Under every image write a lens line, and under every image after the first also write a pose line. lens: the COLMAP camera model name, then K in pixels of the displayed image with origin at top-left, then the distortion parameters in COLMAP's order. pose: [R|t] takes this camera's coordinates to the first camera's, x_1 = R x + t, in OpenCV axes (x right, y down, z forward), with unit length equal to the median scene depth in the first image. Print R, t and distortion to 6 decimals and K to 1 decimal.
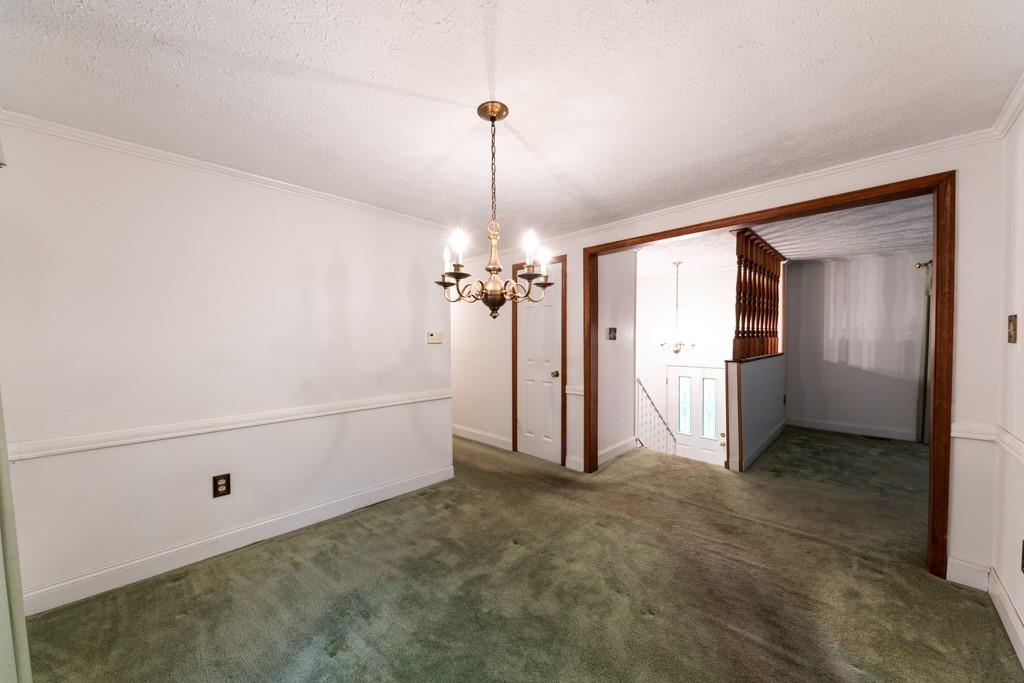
lens RADIAL K [[365.1, 0, 513.5], [0, 365.1, 345.6], [0, 0, 1]] dist [0.013671, -0.010403]
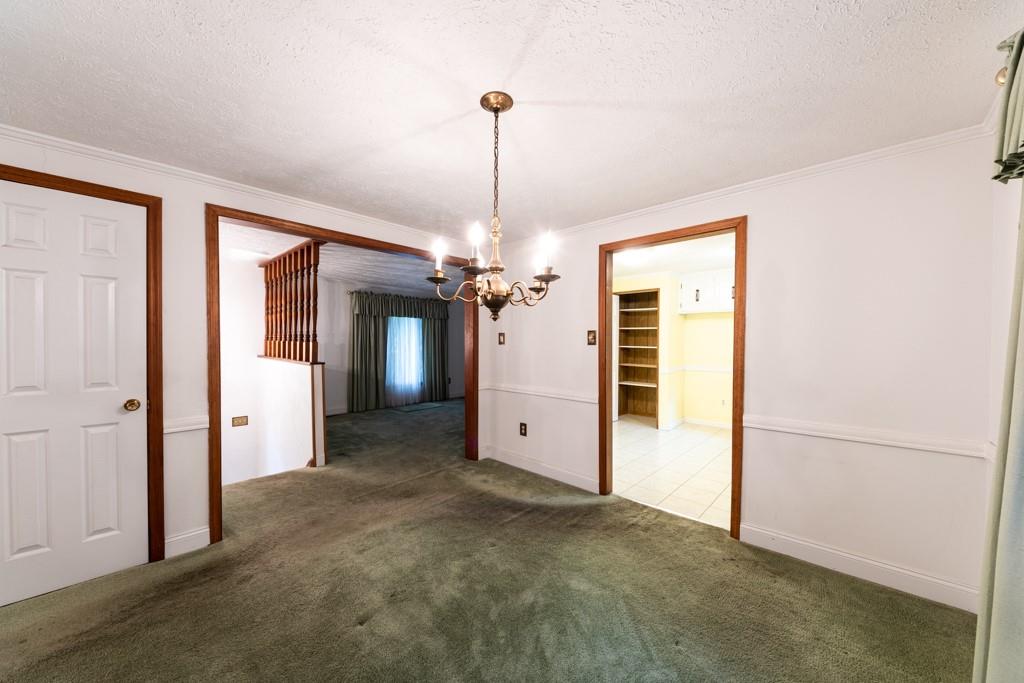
lens RADIAL K [[365.1, 0, 513.5], [0, 365.1, 345.6], [0, 0, 1]] dist [0.013671, -0.010403]
pose [[-0.029571, -0.006348, 0.999543, -0.485682], [0.015219, 0.999861, 0.006800, -0.007420], [-0.999447, 0.015413, -0.029470, 0.478265]]
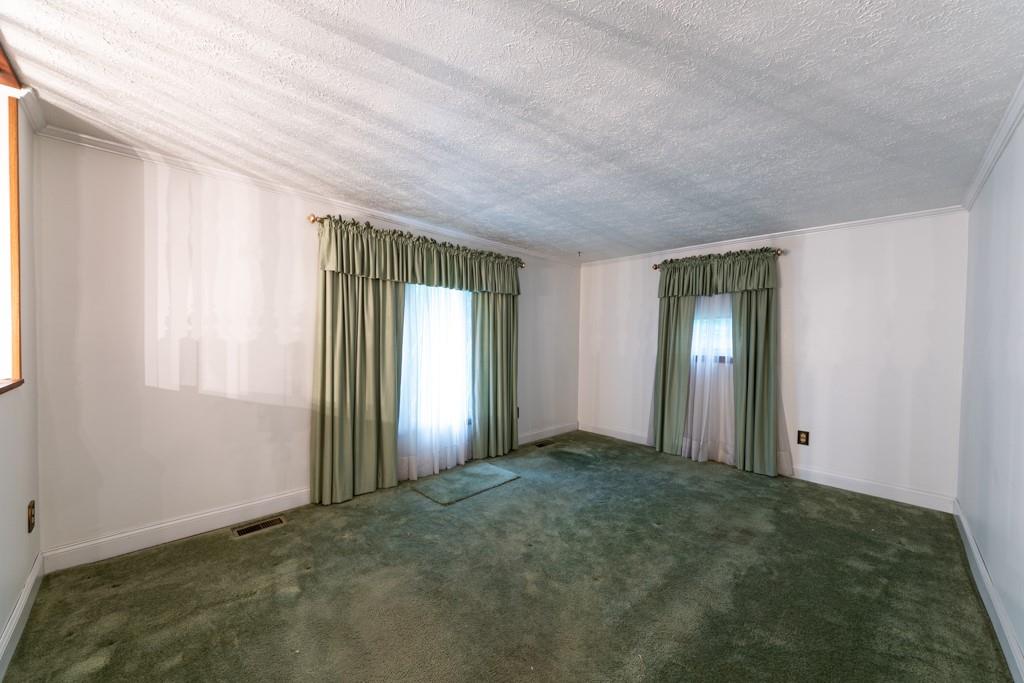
lens RADIAL K [[367.3, 0, 509.3], [0, 367.3, 347.4], [0, 0, 1]] dist [0.015946, -0.009414]
pose [[0.026203, -0.017952, 0.999495, 0.618651], [0.003882, 0.999833, 0.017856, -0.018502], [-0.999649, 0.003412, 0.026268, 0.817377]]
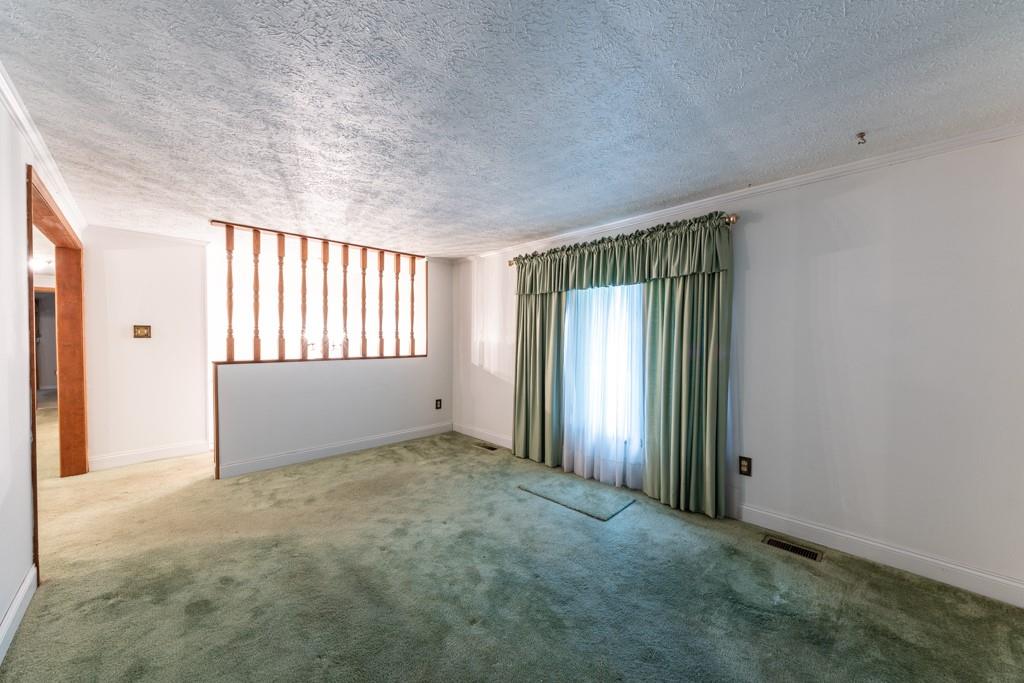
lens RADIAL K [[367.3, 0, 509.3], [0, 367.3, 347.4], [0, 0, 1]] dist [0.015946, -0.009414]
pose [[0.999750, 0.018692, -0.012292, 1.395757], [-0.018729, 0.999820, -0.002945, -0.001514], [0.012235, 0.003175, 0.999920, 0.073273]]
